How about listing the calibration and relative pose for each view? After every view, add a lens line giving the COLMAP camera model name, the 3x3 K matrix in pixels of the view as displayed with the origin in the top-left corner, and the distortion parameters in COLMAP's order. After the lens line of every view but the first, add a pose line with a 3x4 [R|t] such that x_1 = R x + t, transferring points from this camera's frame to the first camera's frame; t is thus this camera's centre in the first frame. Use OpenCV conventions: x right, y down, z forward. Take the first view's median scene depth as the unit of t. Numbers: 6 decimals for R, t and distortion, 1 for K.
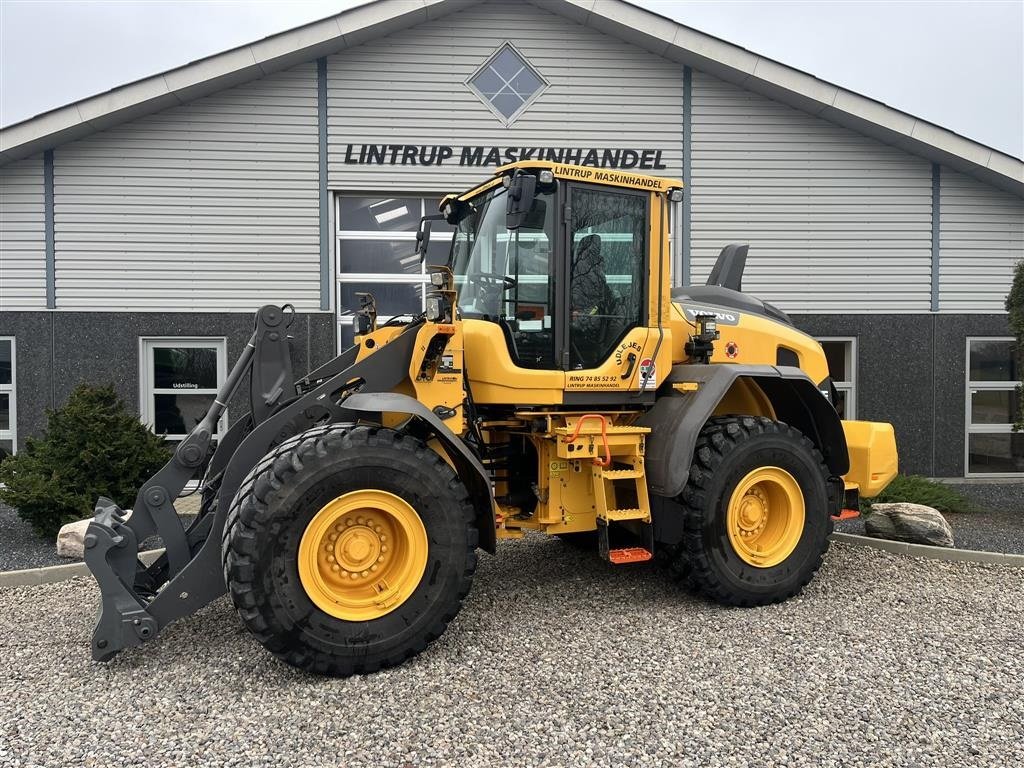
lens RADIAL K [[770.6, 0, 509.6], [0, 770.6, 388.4], [0, 0, 1]] dist [0.062074, -0.071723]
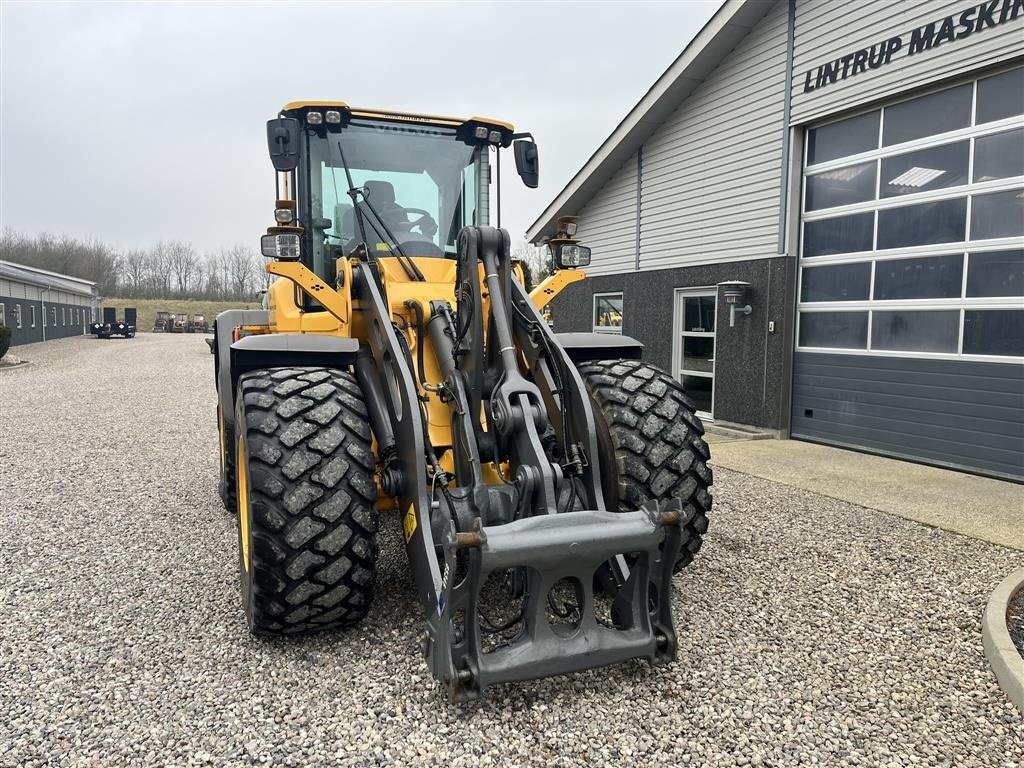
lens RADIAL K [[765.7, 0, 505.3], [0, 765.7, 391.0], [0, 0, 1]] dist [0.097617, -0.135187]
pose [[0.322270, 0.090429, -0.942319, 0.587676], [-0.024160, 0.995888, 0.087307, -0.005360], [0.946340, -0.005370, 0.323129, 0.350032]]
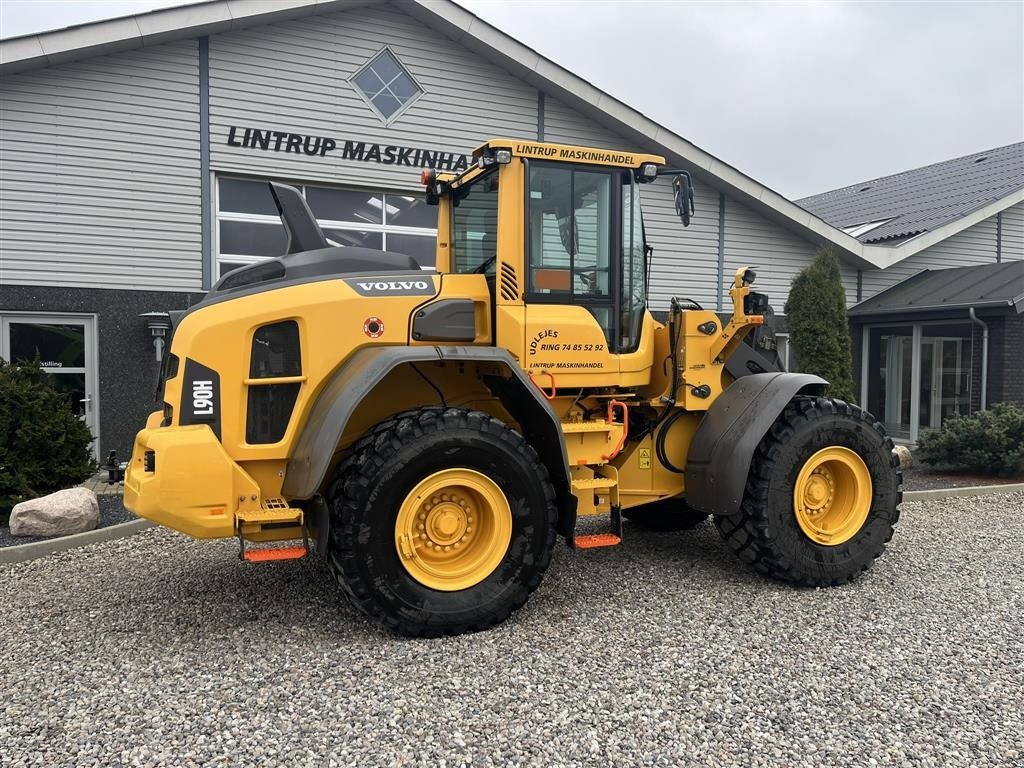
lens RADIAL K [[767.2, 0, 503.6], [0, 767.2, 387.5], [0, 0, 1]] dist [0.078754, -0.107048]
pose [[0.946559, 0.000194, 0.322531, -0.197634], [-0.006192, 0.999826, 0.017570, 0.005066], [-0.322472, -0.018629, 0.946396, -0.076355]]
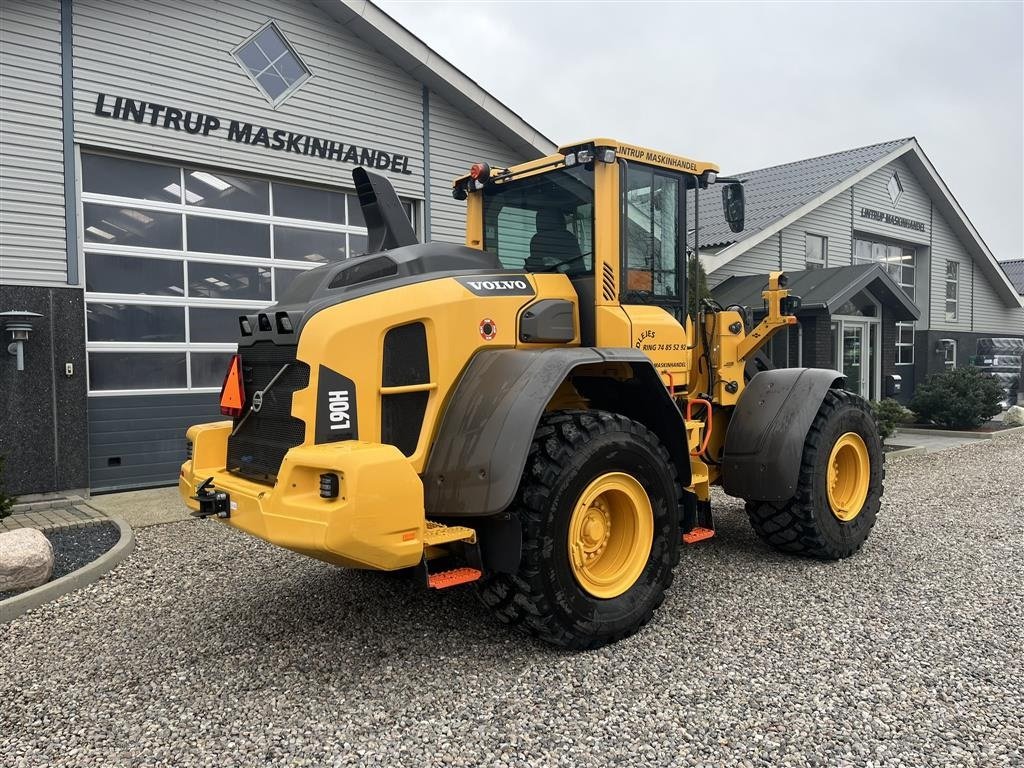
lens RADIAL K [[767.5, 0, 500.3], [0, 767.5, 390.2], [0, 0, 1]] dist [0.074751, -0.093390]
pose [[0.793751, -0.027712, 0.607611, -0.387041], [0.017081, 0.999583, 0.023276, 0.002082], [-0.608003, -0.008097, 0.793894, 0.040762]]
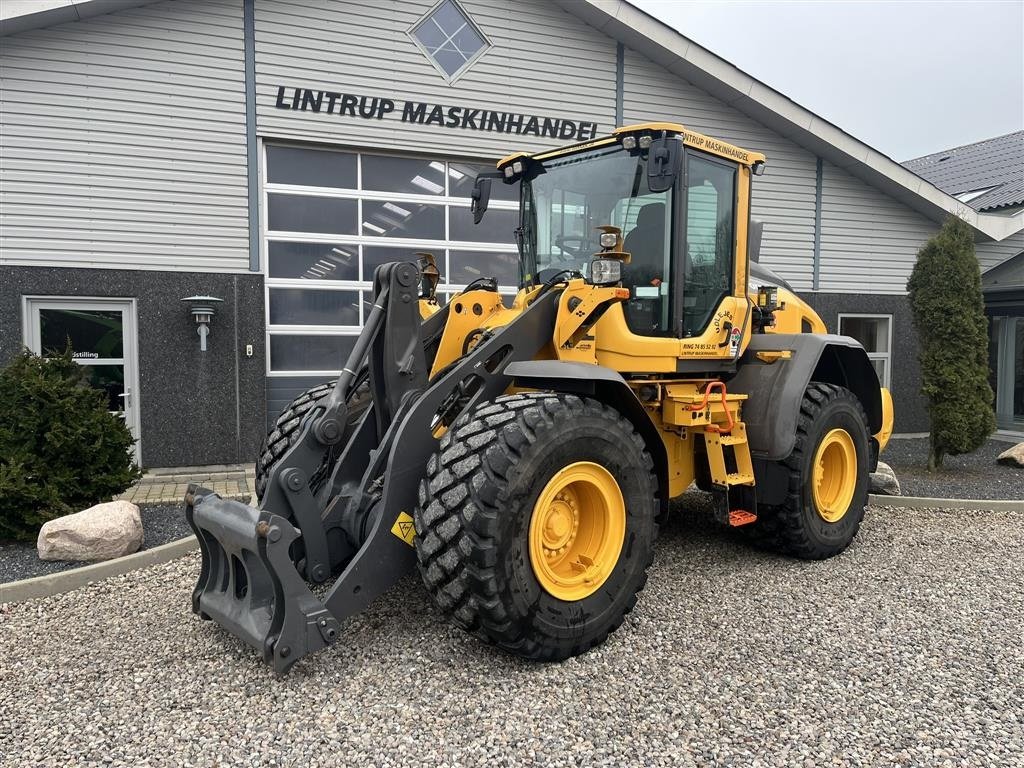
lens RADIAL K [[769.7, 0, 499.9], [0, 769.7, 387.6], [0, 0, 1]] dist [0.068141, -0.084899]
pose [[0.959333, -0.010150, 0.282093, -0.220062], [0.000416, 0.999403, 0.034546, 0.003052], [-0.282276, -0.033024, 0.958765, 0.051920]]
